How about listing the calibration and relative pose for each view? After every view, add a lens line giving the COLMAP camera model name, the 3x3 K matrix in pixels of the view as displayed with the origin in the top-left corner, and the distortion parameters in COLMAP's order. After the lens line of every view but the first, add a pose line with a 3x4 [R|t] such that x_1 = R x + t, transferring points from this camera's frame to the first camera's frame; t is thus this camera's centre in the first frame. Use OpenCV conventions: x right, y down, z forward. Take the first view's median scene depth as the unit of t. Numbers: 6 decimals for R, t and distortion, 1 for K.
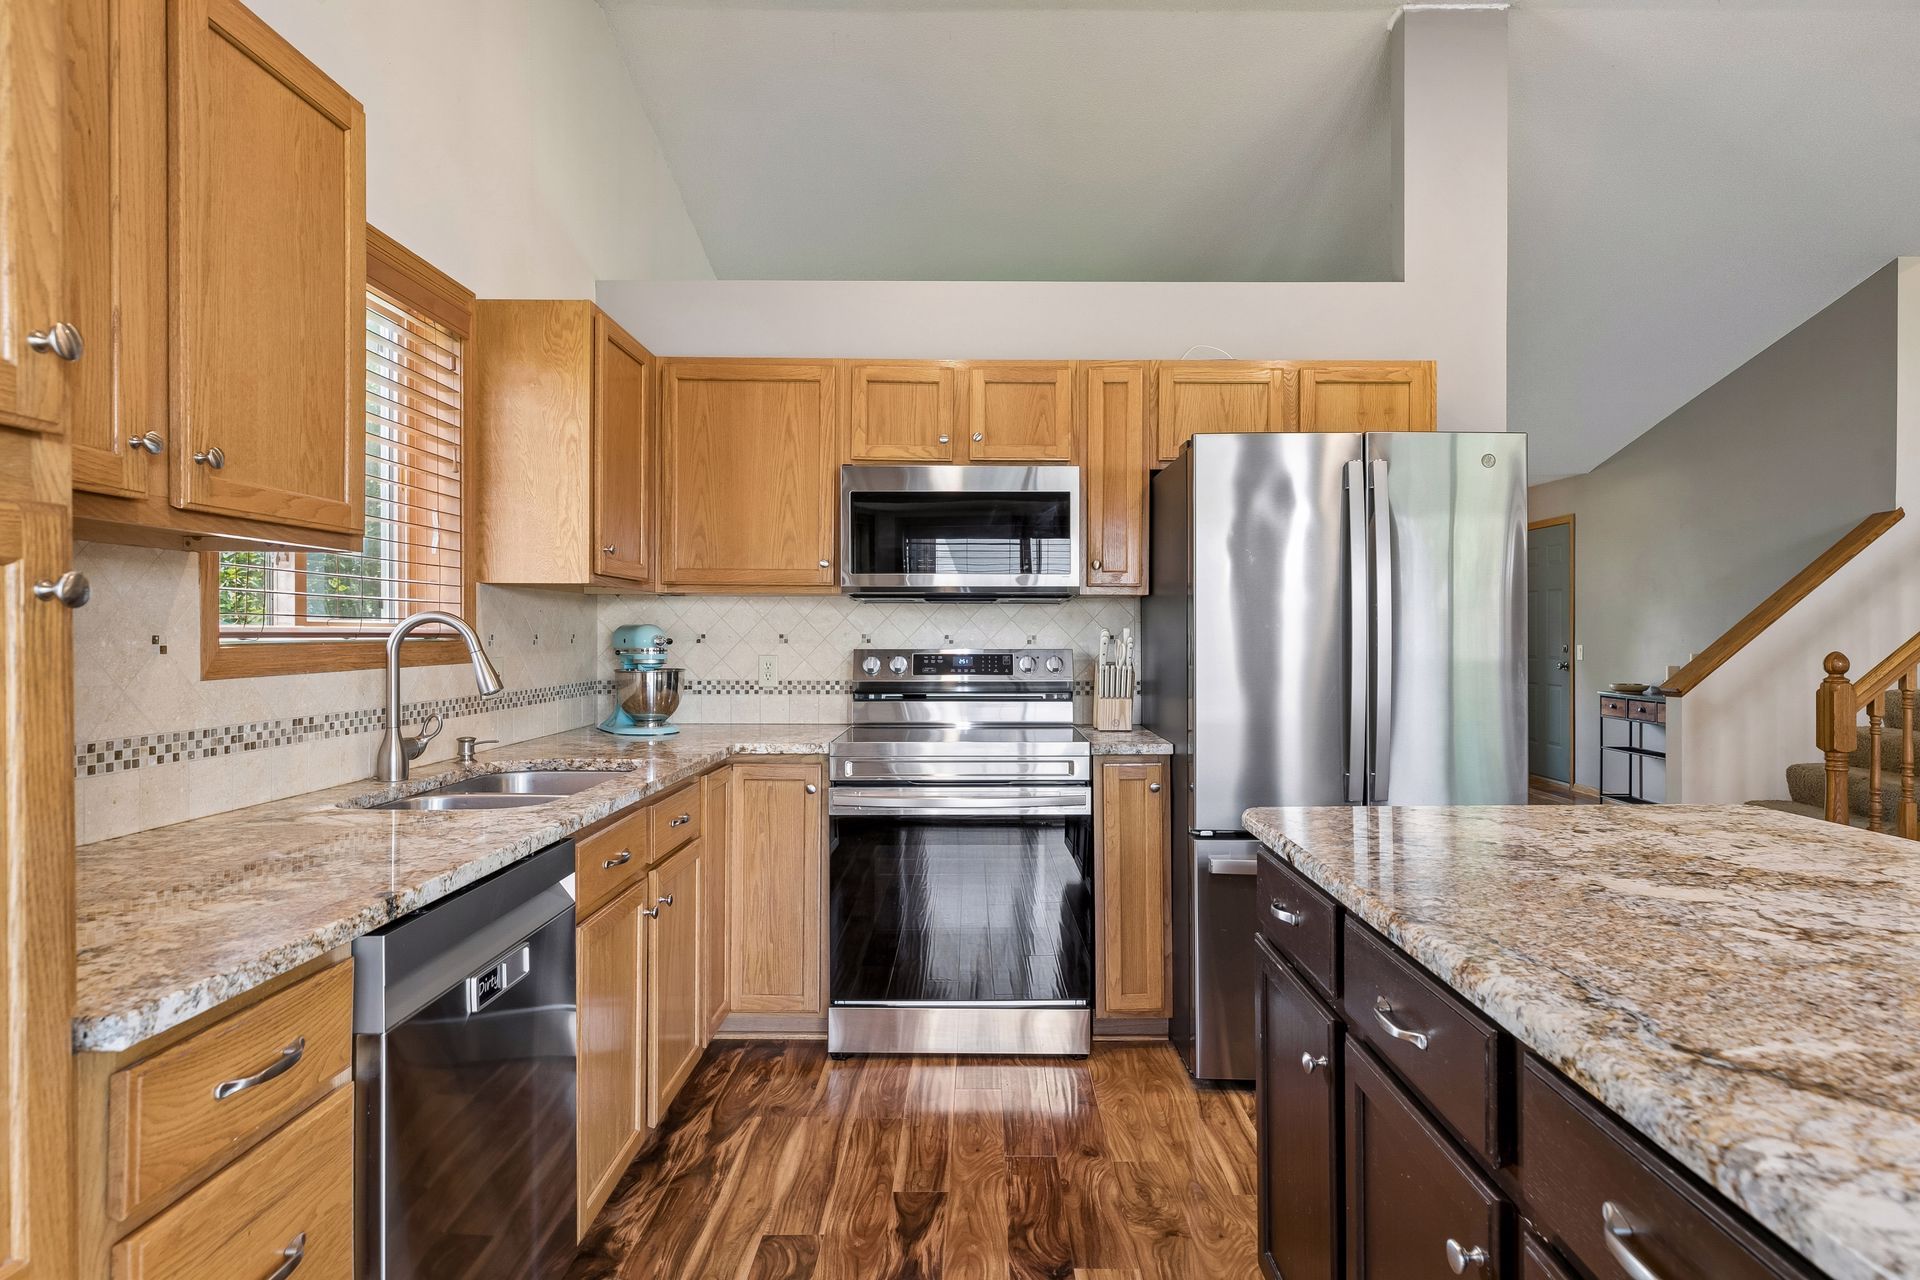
lens RADIAL K [[1062.6, 0, 977.8], [0, 1062.6, 628.0], [0, 0, 1]] dist [0.002977, -0.000440]
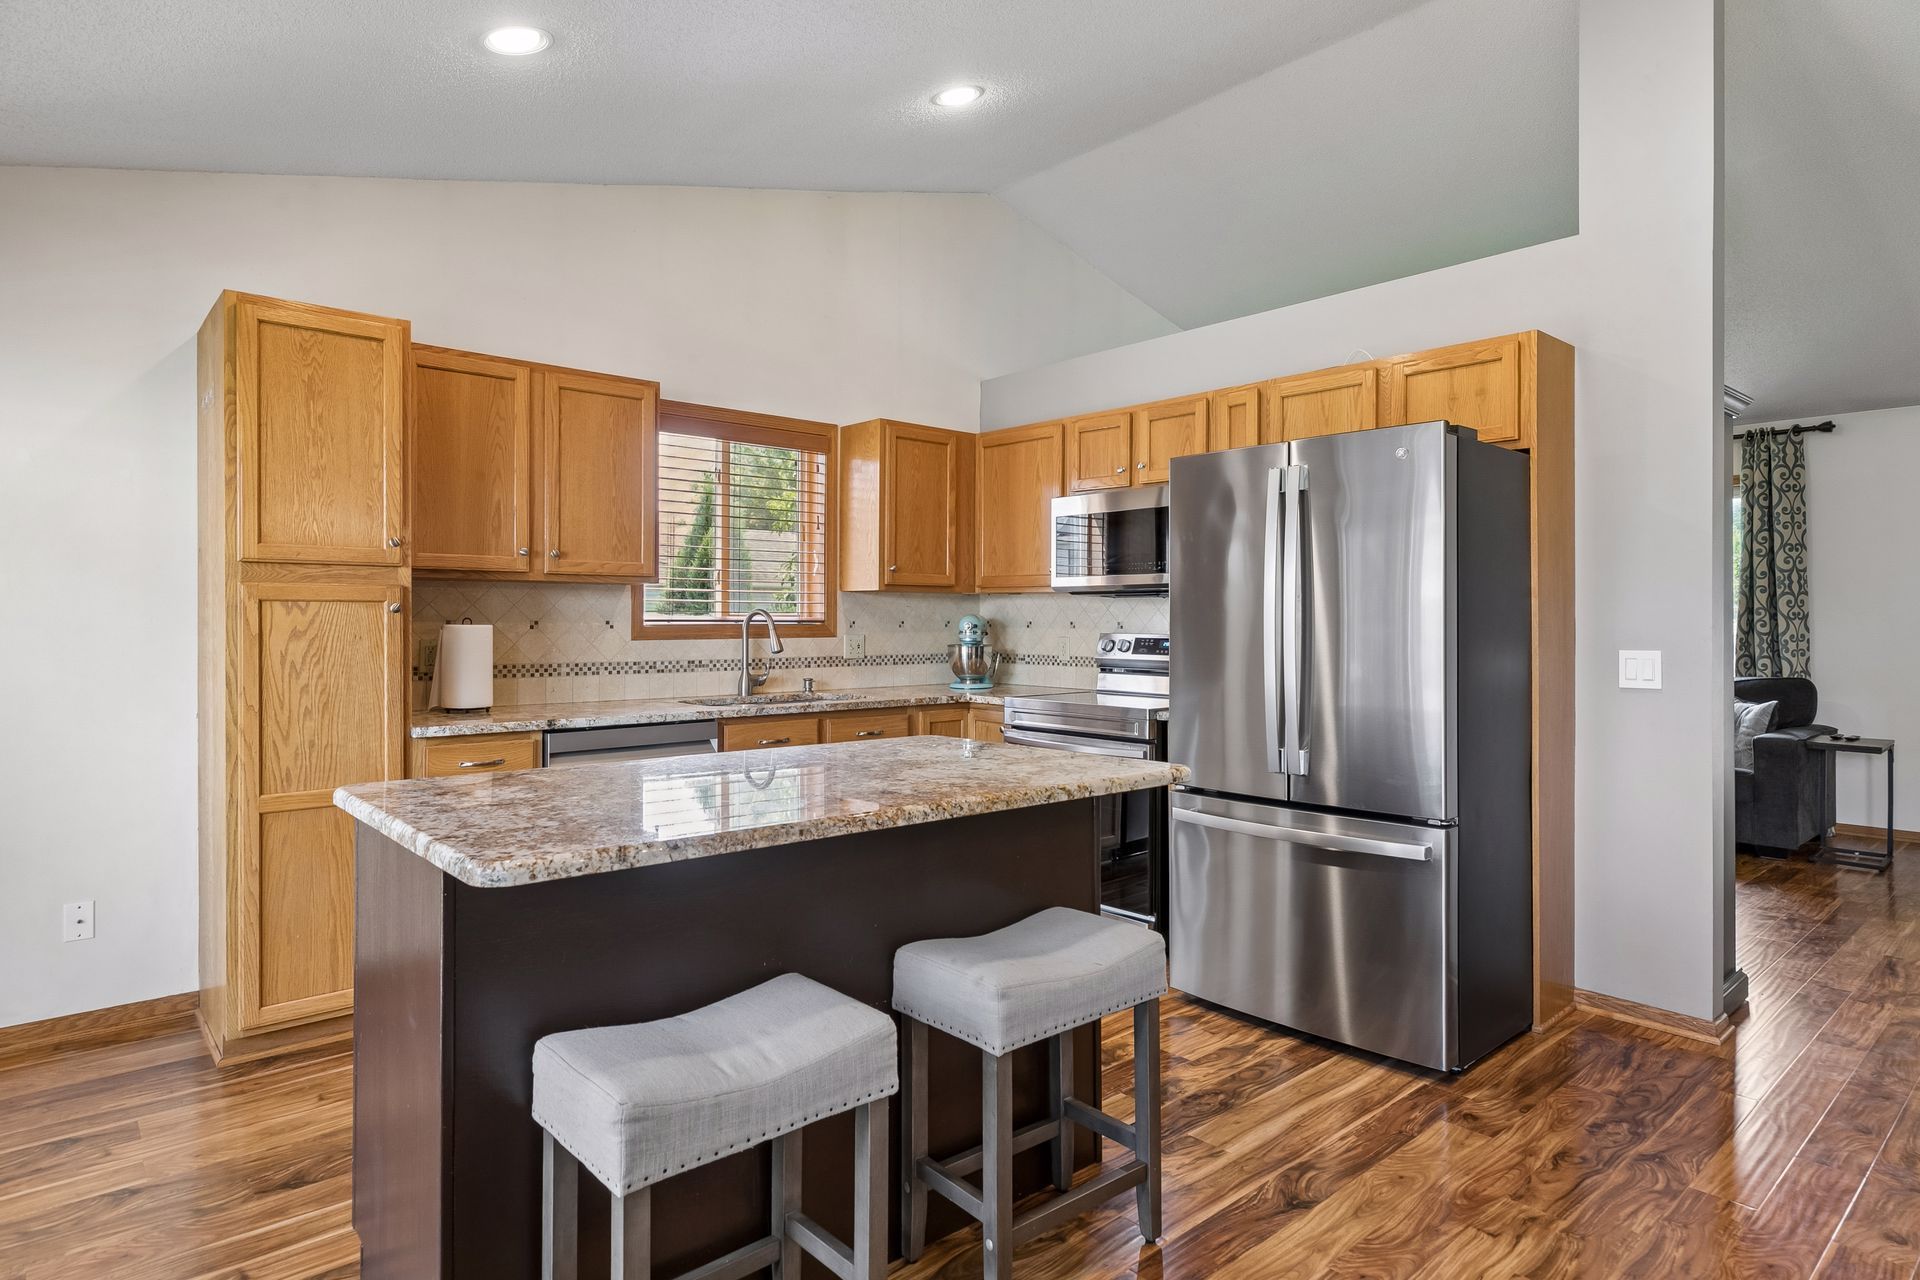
lens RADIAL K [[1062.6, 0, 969.0], [0, 1062.6, 618.0], [0, 0, 1]] dist [0.002977, -0.000440]
pose [[0.658289, 0.000999, -0.752765, 1.220284], [0.001277, 0.999996, 0.002444, -0.003350], [0.752764, -0.002571, 0.658285, 0.024636]]
